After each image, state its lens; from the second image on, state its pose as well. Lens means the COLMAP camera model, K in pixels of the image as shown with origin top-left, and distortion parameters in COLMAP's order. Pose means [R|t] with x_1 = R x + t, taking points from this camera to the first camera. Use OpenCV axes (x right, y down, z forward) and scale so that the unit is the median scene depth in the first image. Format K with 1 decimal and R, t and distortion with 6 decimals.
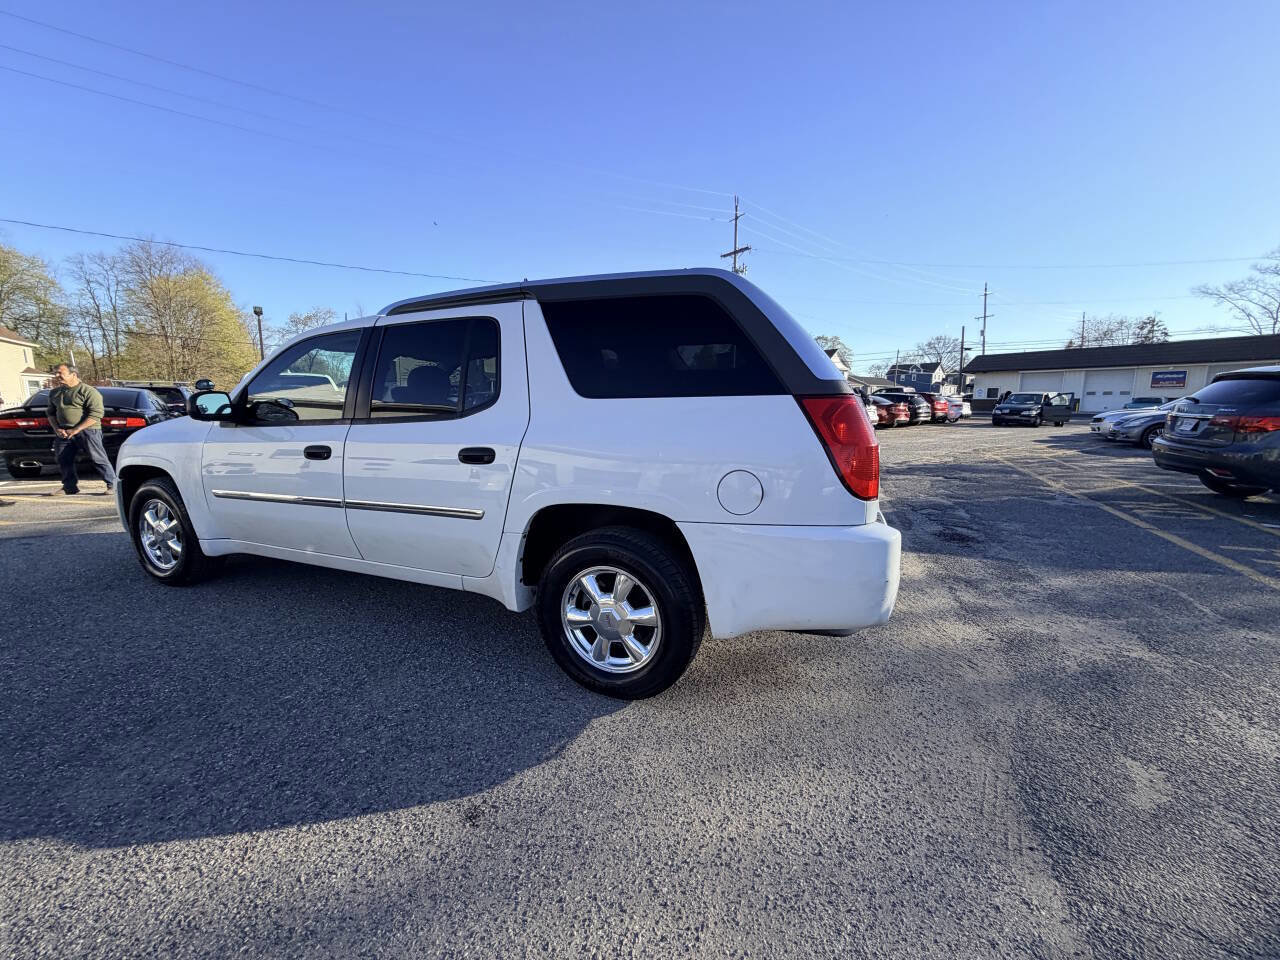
lens RADIAL K [[507.5, 0, 637.3], [0, 507.5, 480.3], [0, 0, 1]] dist [-0.000062, 0.000072]
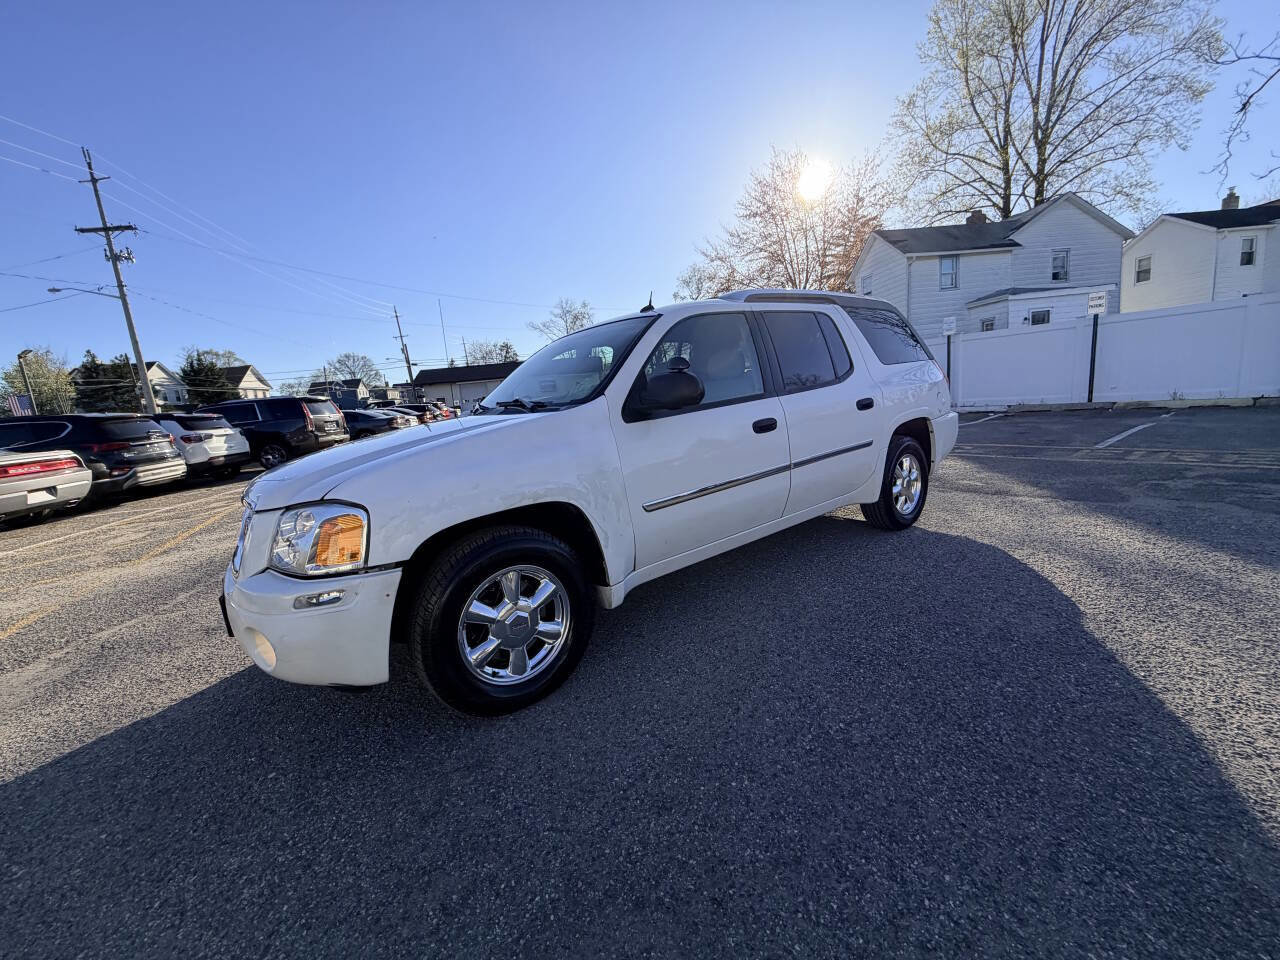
lens RADIAL K [[507.5, 0, 637.2], [0, 507.5, 482.6], [0, 0, 1]] dist [-0.000062, 0.000072]
pose [[0.493424, -0.195984, 0.847422, -1.703748], [0.220539, 0.970636, 0.096068, -0.101110], [-0.841365, 0.139487, 0.522157, 0.701015]]
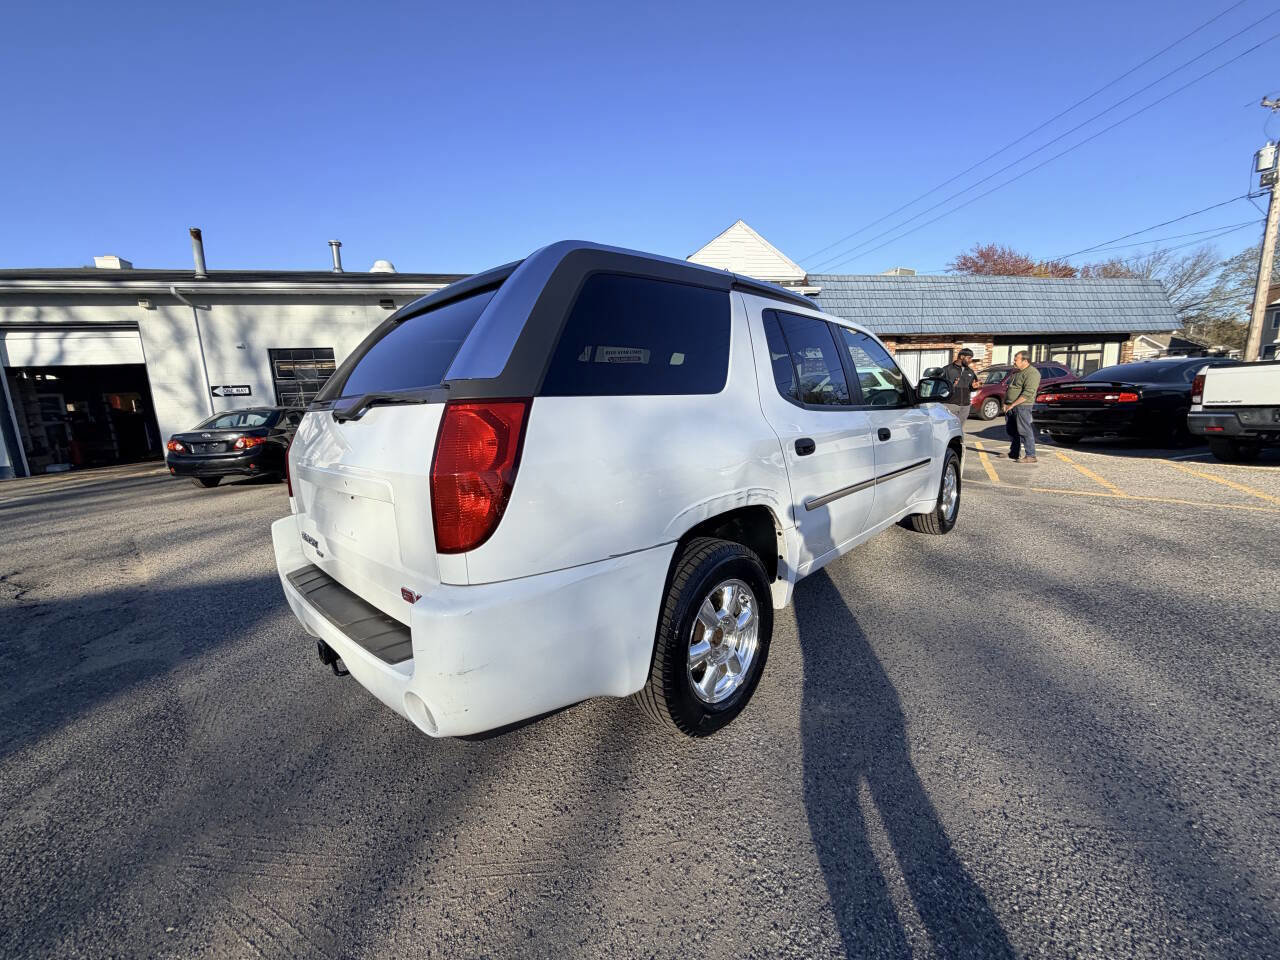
lens RADIAL K [[507.5, 0, 639.7], [0, 507.5, 481.8], [0, 0, 1]] dist [-0.000062, 0.000072]
pose [[-0.366390, 0.163591, -0.915967, 0.895559], [-0.091540, 0.973310, 0.210449, -0.234337], [0.925947, 0.160954, -0.341636, 1.528469]]
